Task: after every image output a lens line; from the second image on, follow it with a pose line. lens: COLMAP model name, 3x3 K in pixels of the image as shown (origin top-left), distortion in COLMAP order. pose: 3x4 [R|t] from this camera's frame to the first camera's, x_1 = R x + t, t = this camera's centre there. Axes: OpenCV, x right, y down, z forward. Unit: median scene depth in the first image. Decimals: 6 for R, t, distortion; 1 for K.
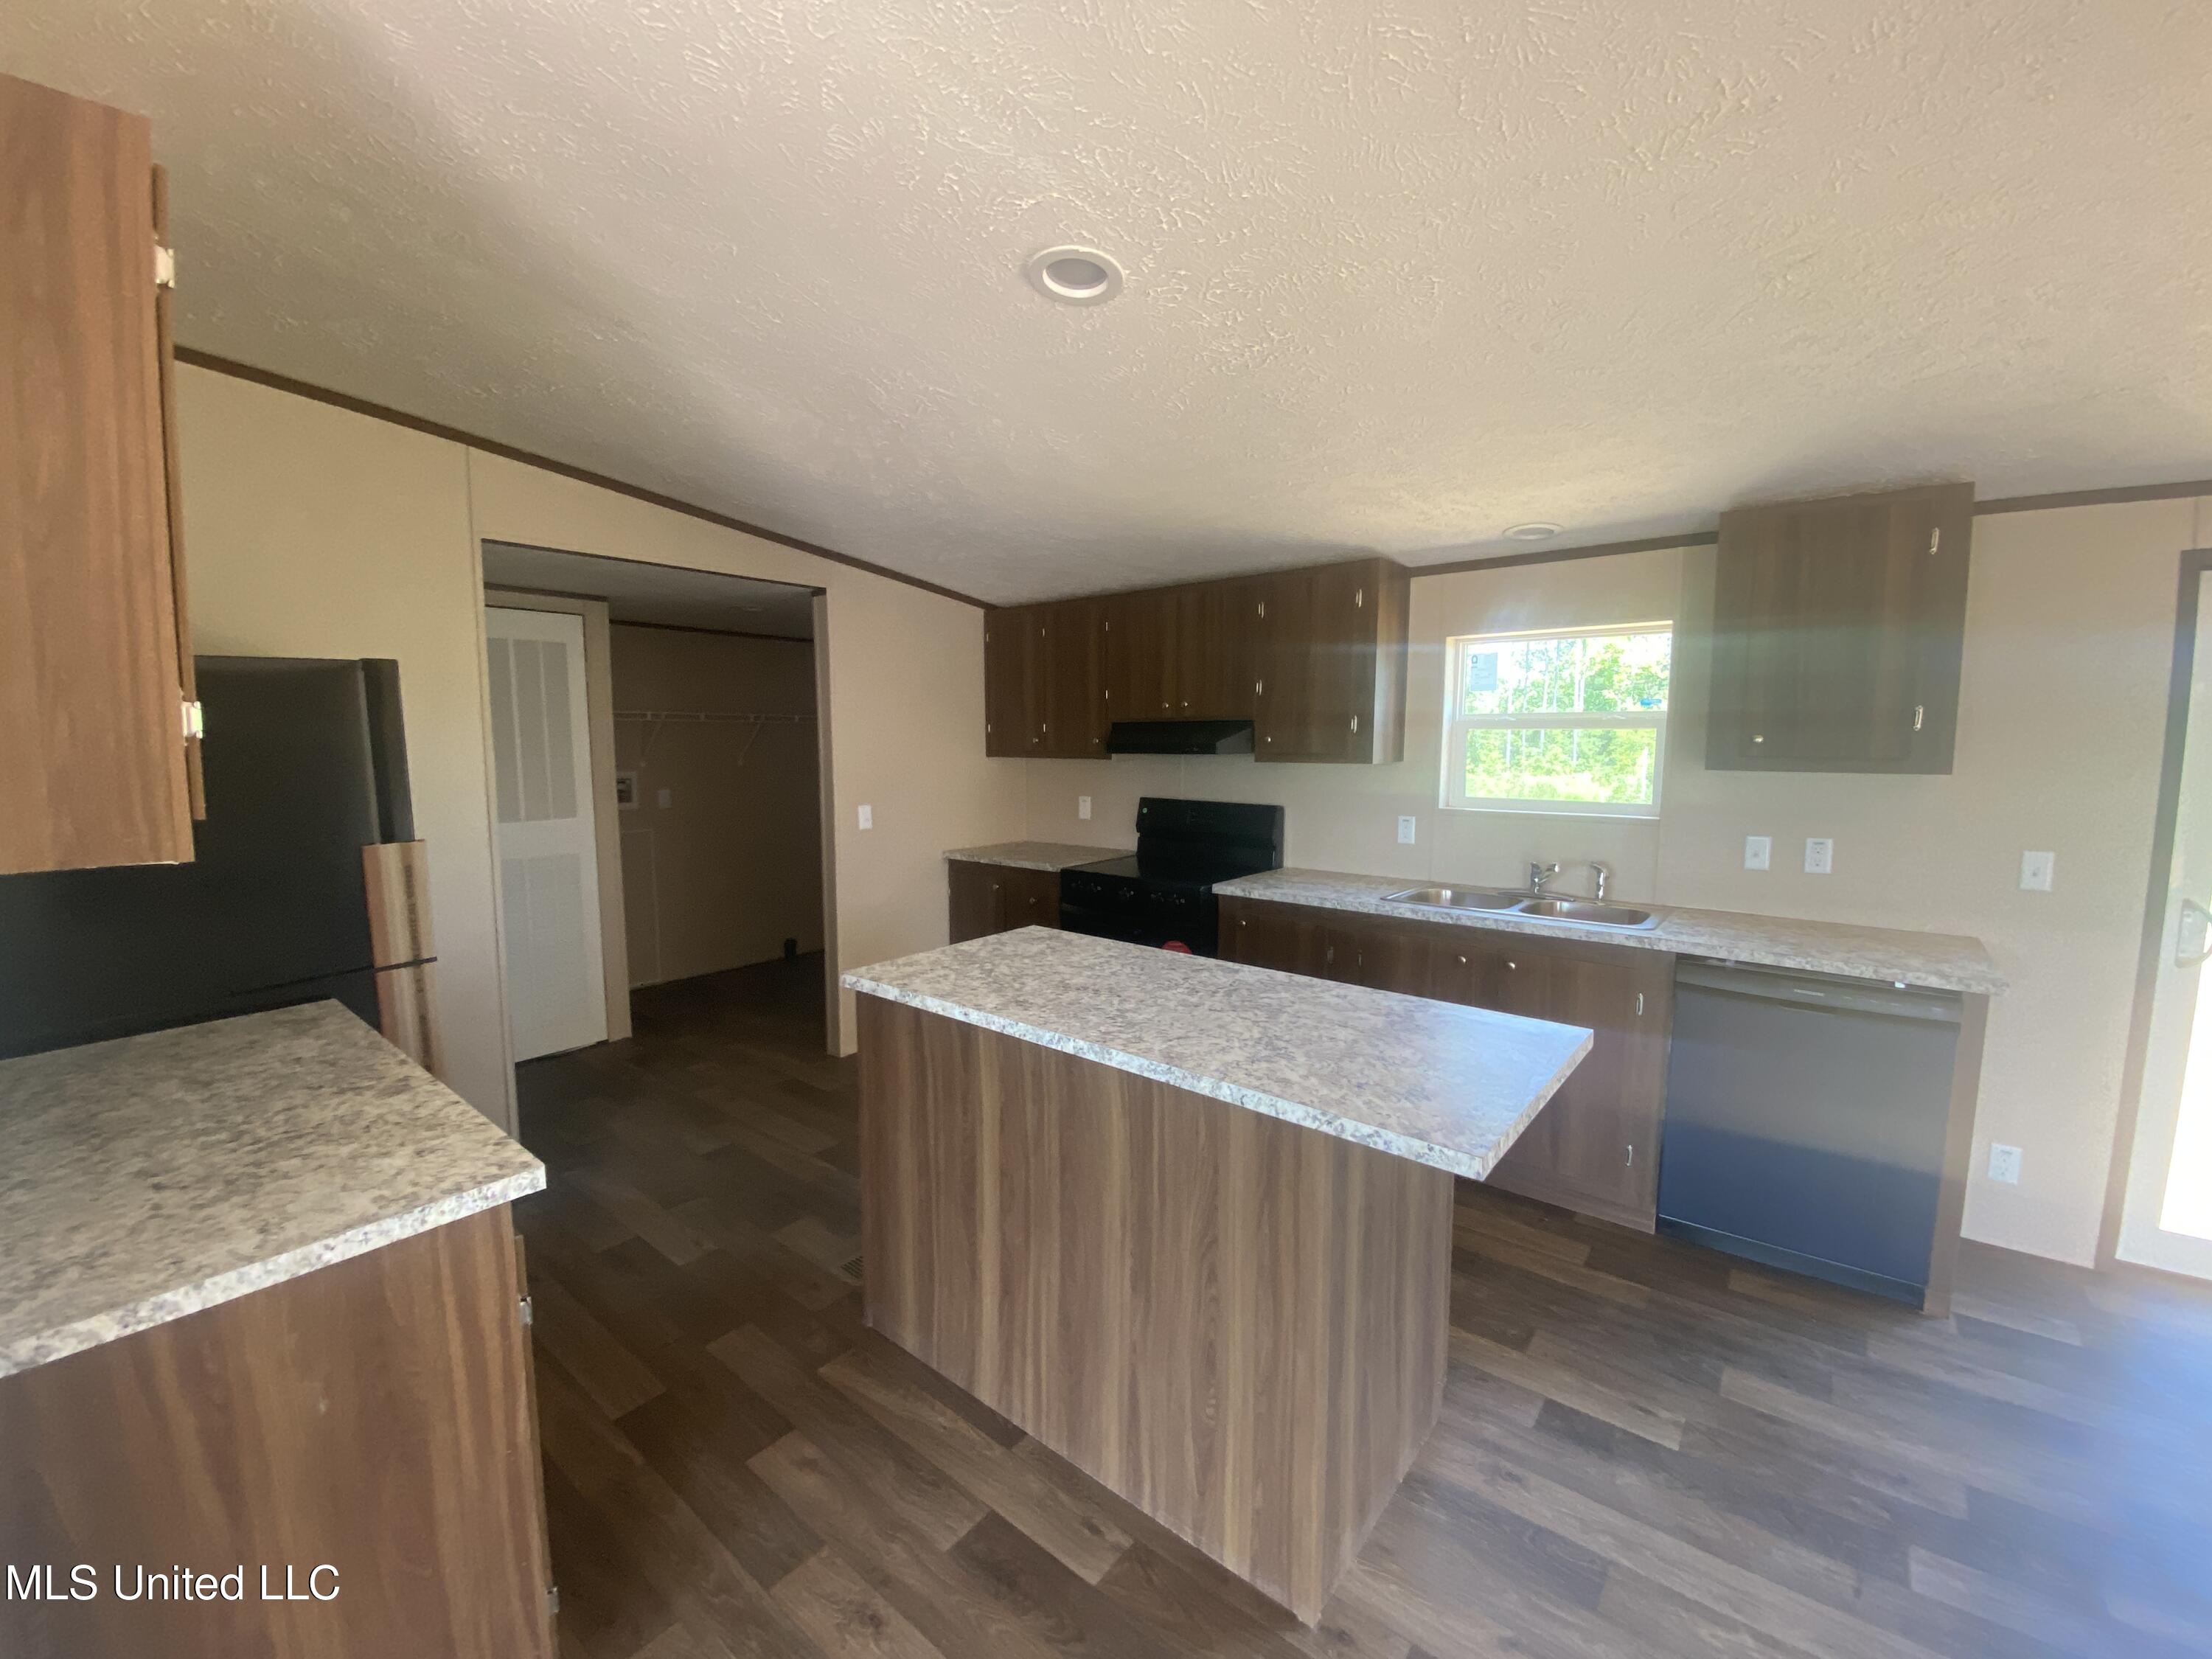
lens RADIAL K [[895.8, 0, 1094.1], [0, 895.8, 826.8], [0, 0, 1]] dist [0.024487, -0.024898]
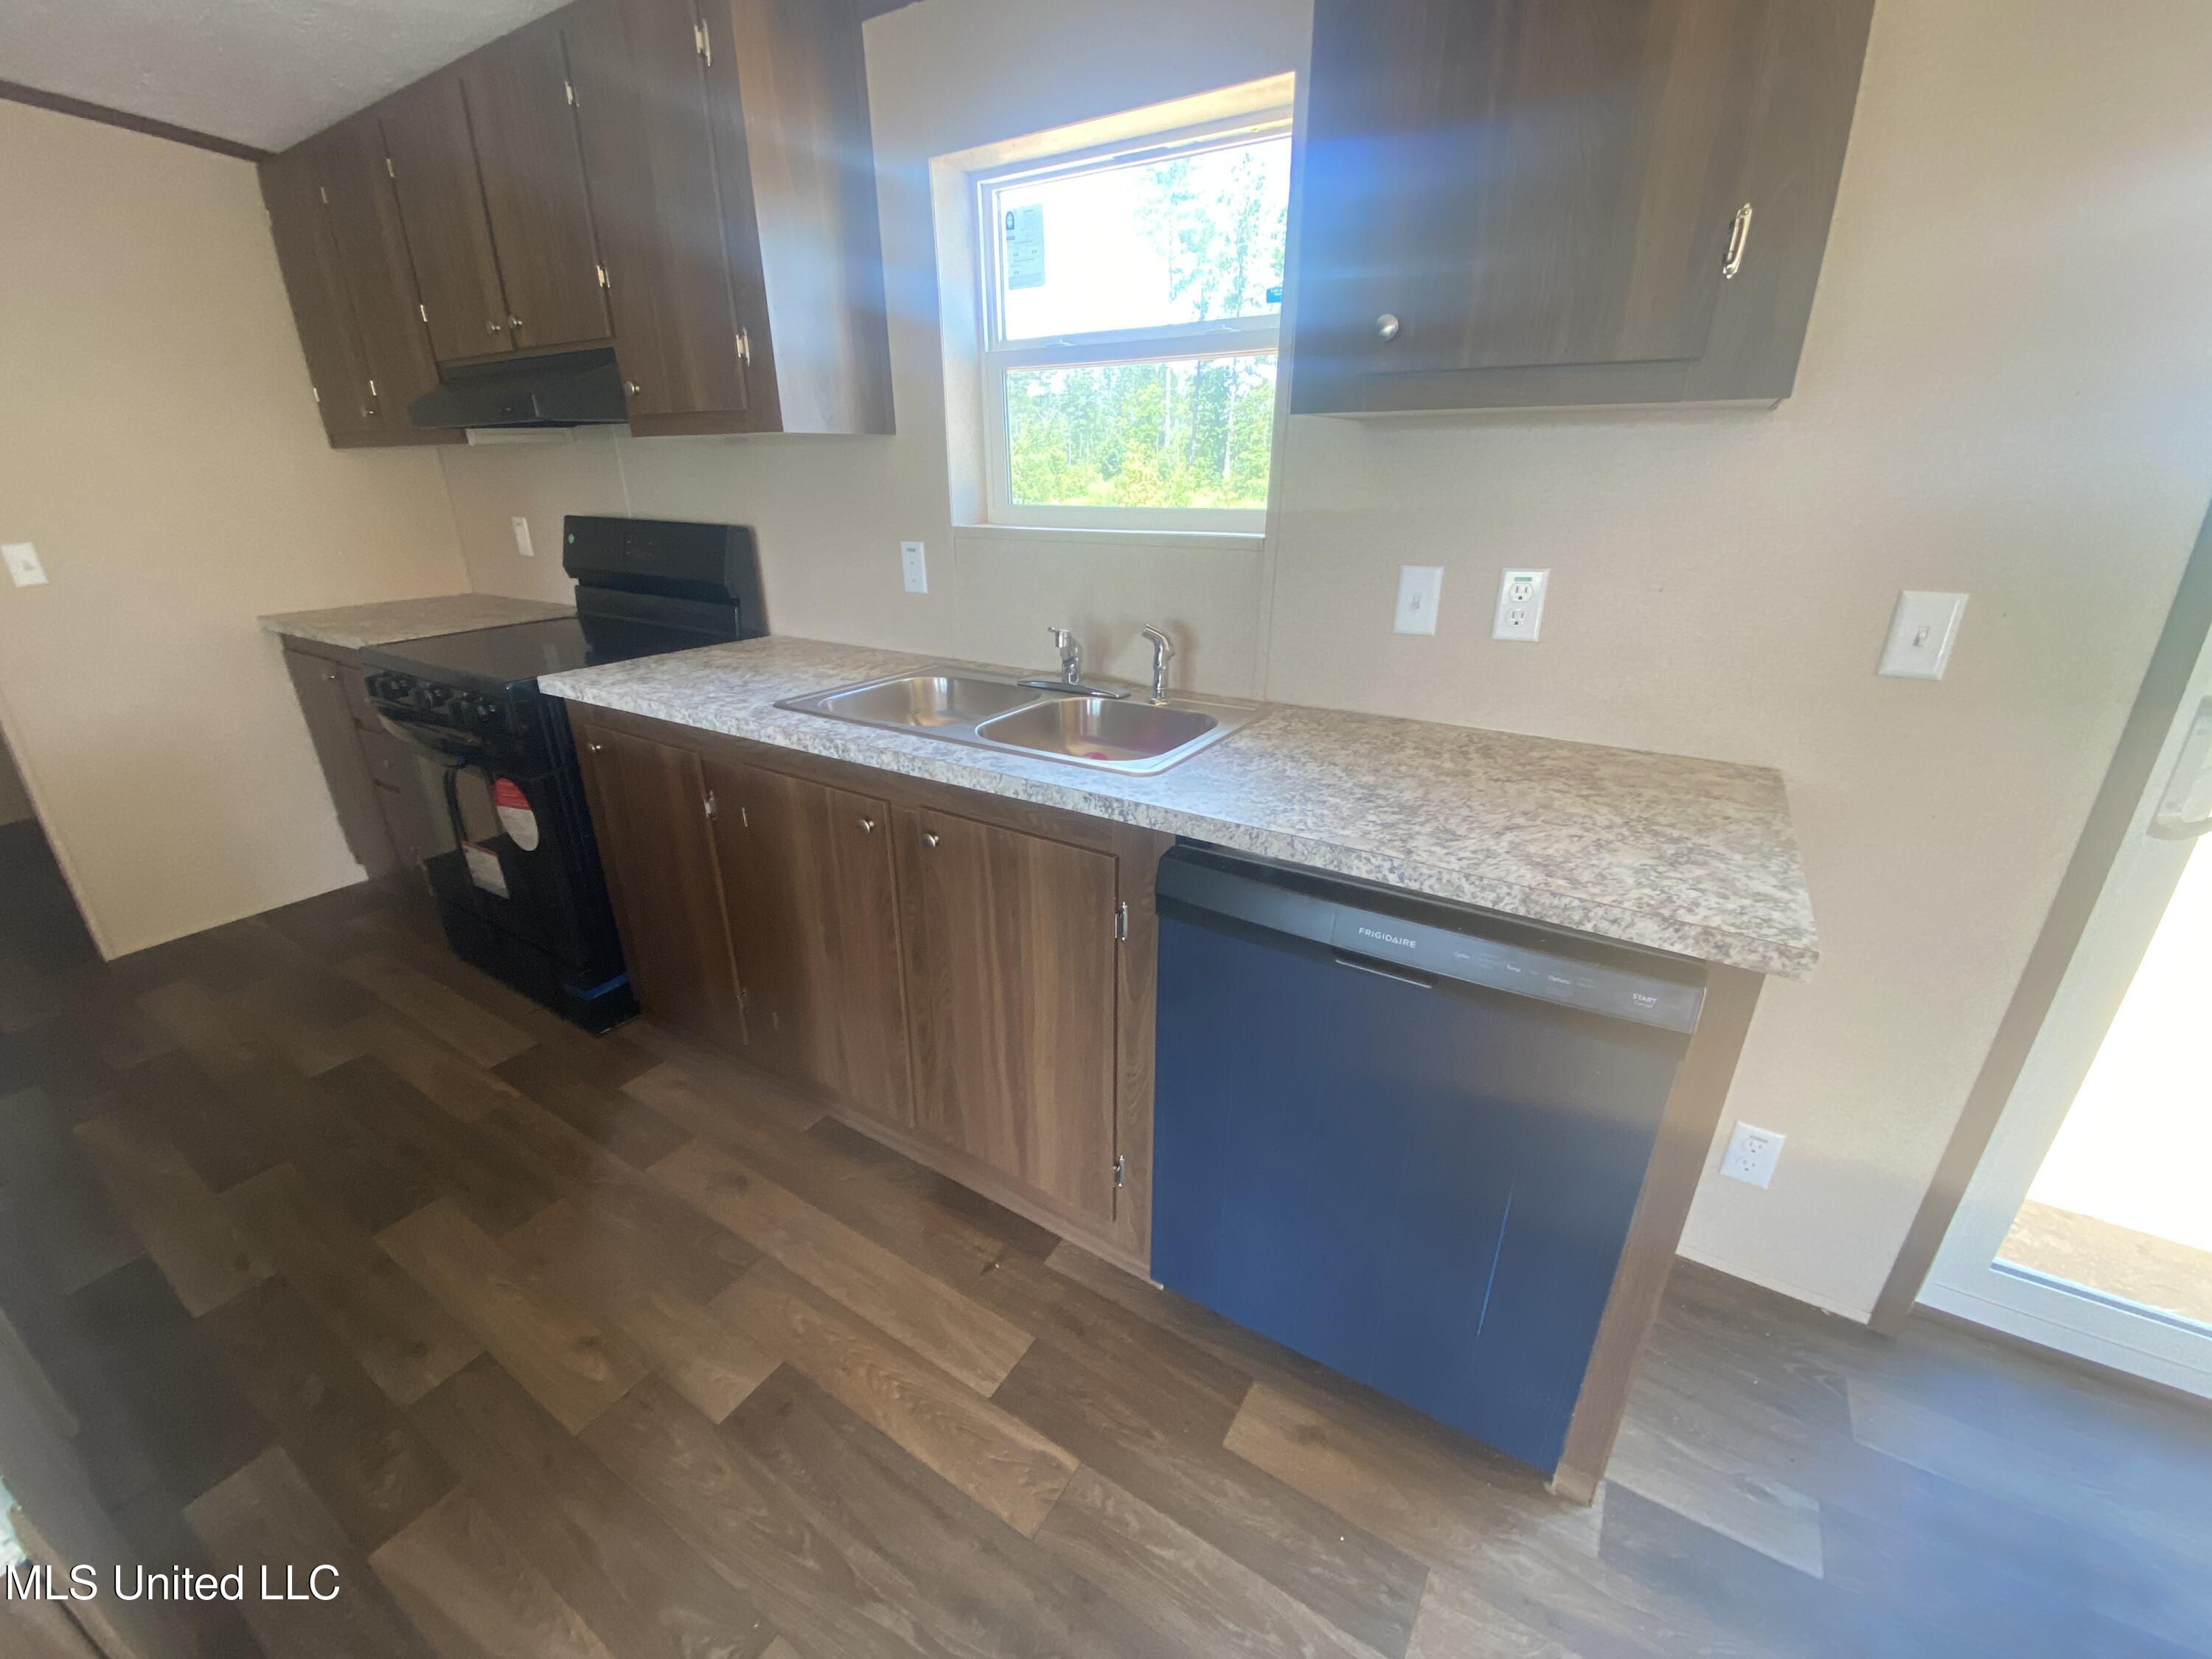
lens RADIAL K [[898.0, 0, 1106.0], [0, 898.0, 829.5], [0, 0, 1]] dist [0.035463, -0.029230]
pose [[0.991530, -0.049752, 0.119970, 0.496669], [0.014714, 0.960803, 0.276840, 0.008495], [-0.129041, -0.272730, 0.953397, 0.501362]]
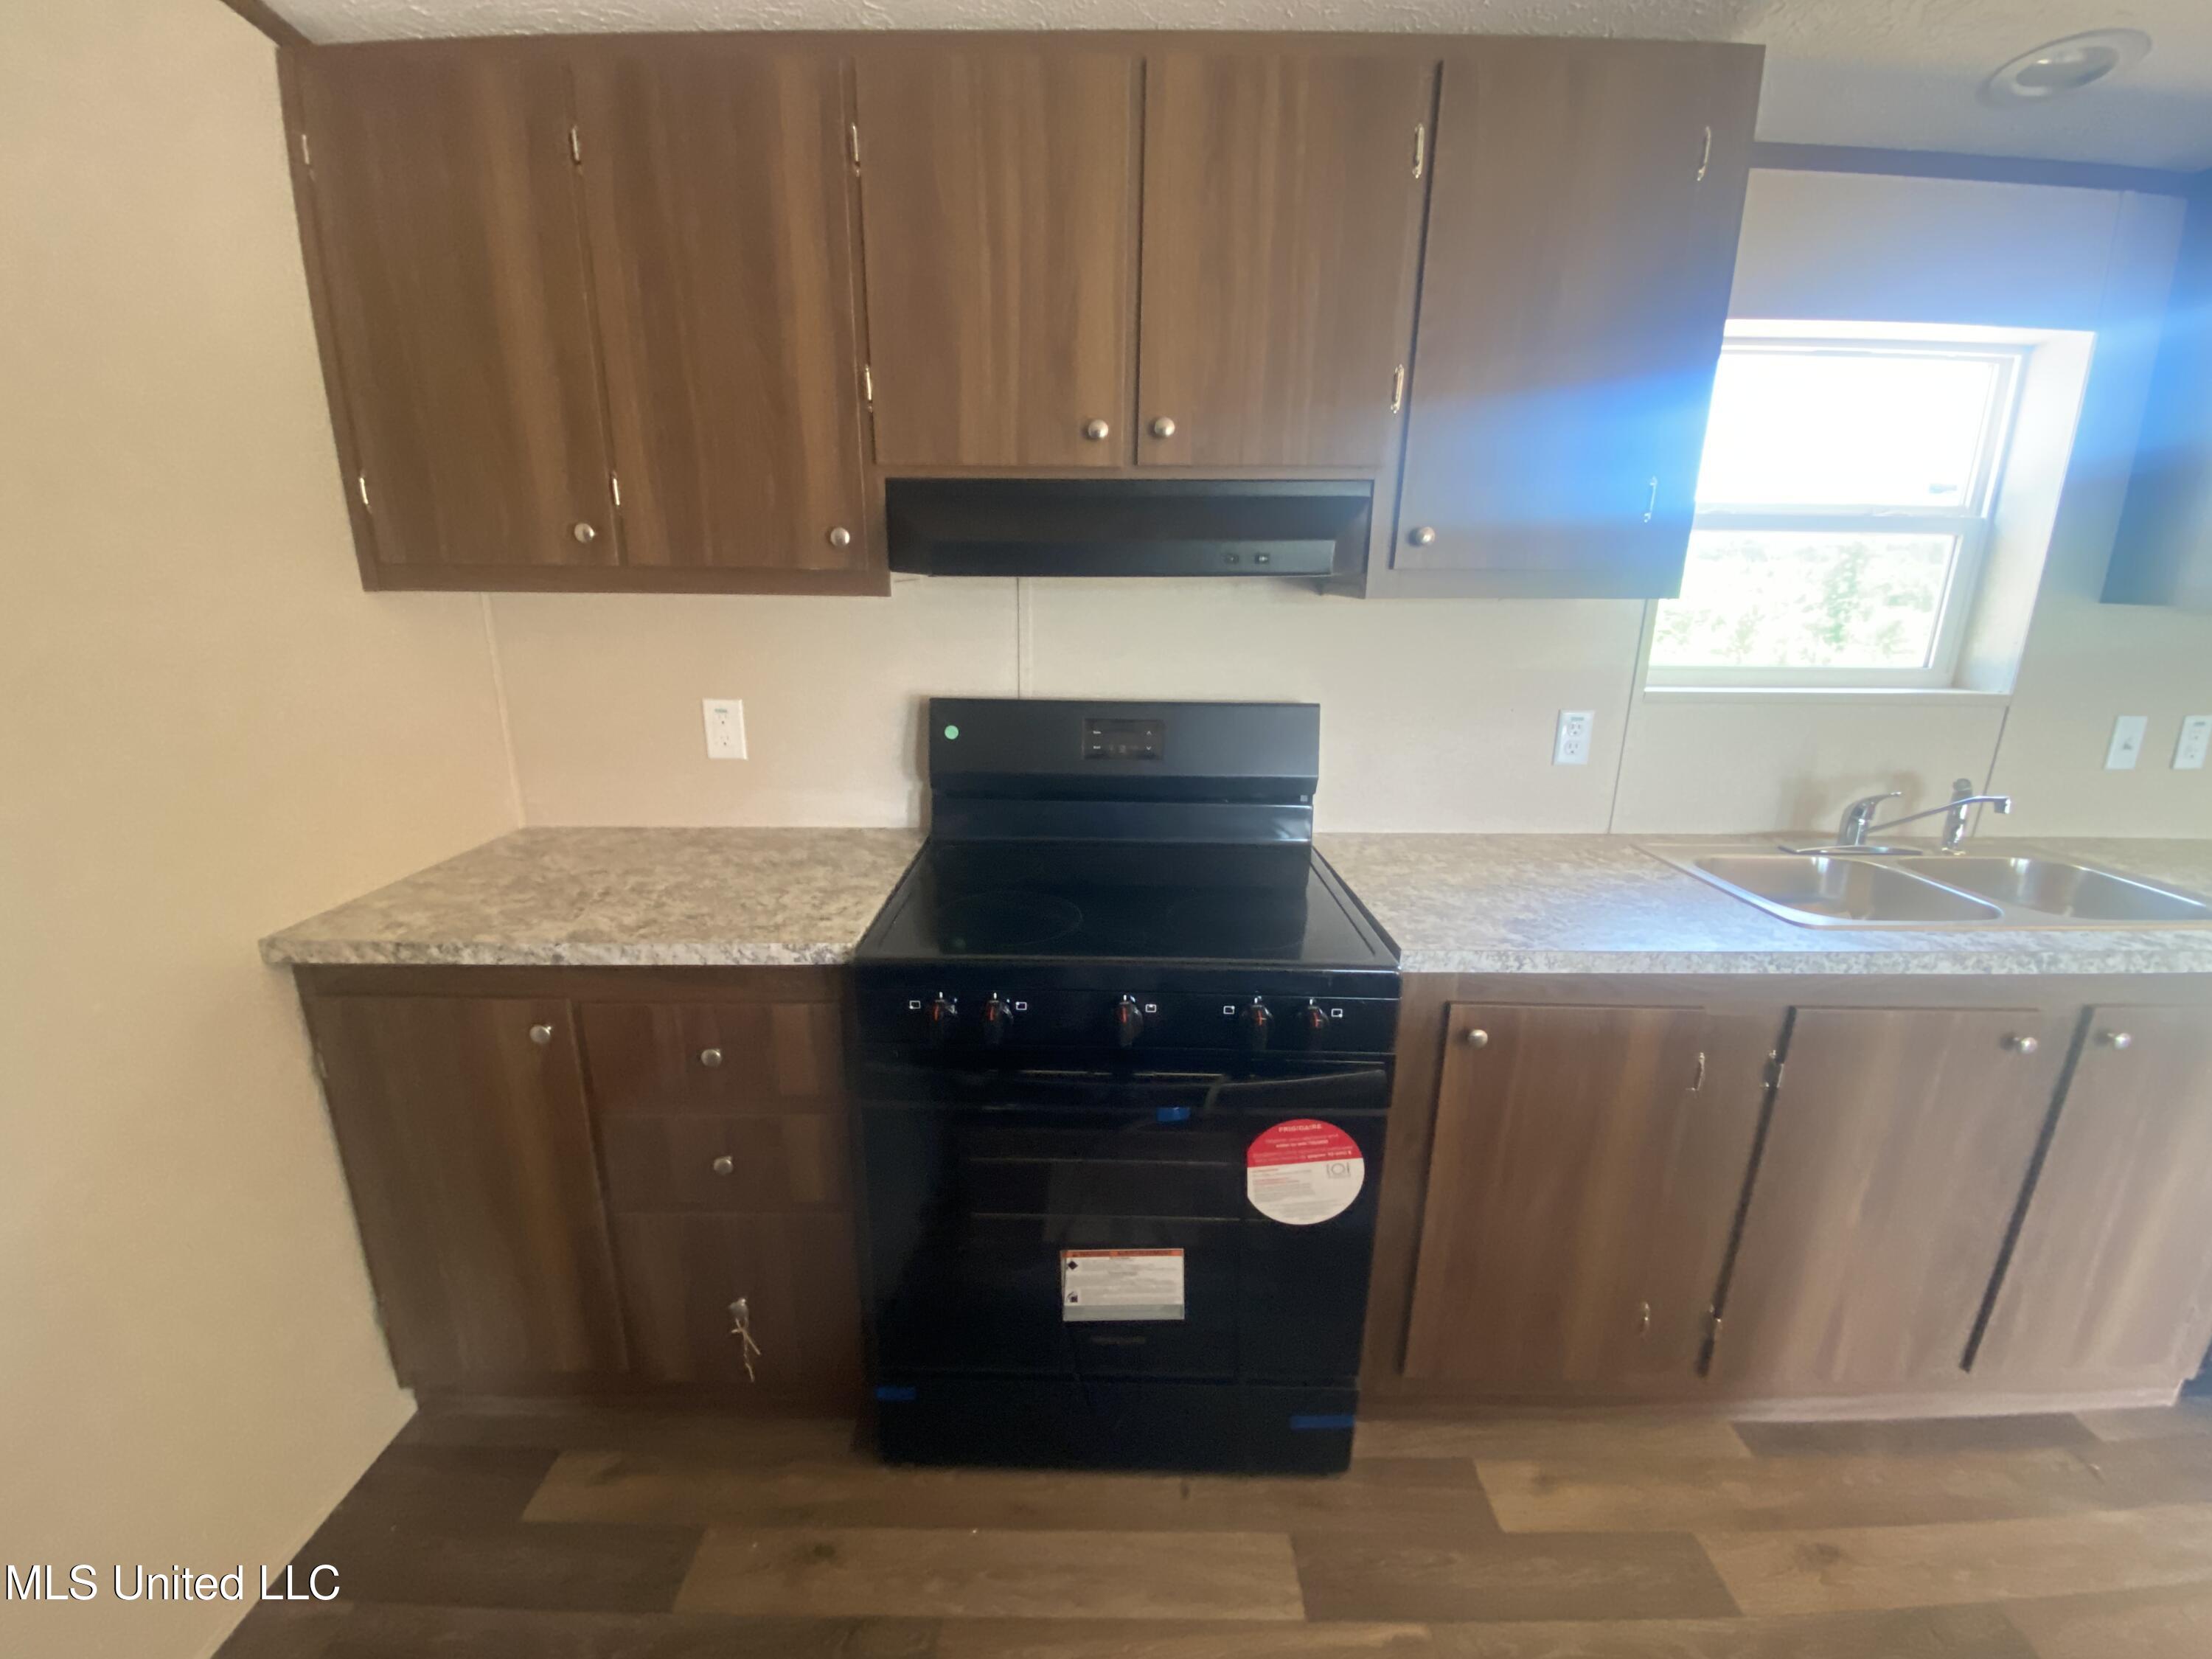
lens RADIAL K [[761.3, 0, 1114.1], [0, 761.3, 865.3], [0, 0, 1]] dist [0.013017, -0.013022]
pose [[0.778238, -0.181584, 0.601143, -0.154549], [0.063528, 0.975135, 0.212311, -0.045503], [-0.624747, -0.127039, 0.770423, 1.042611]]
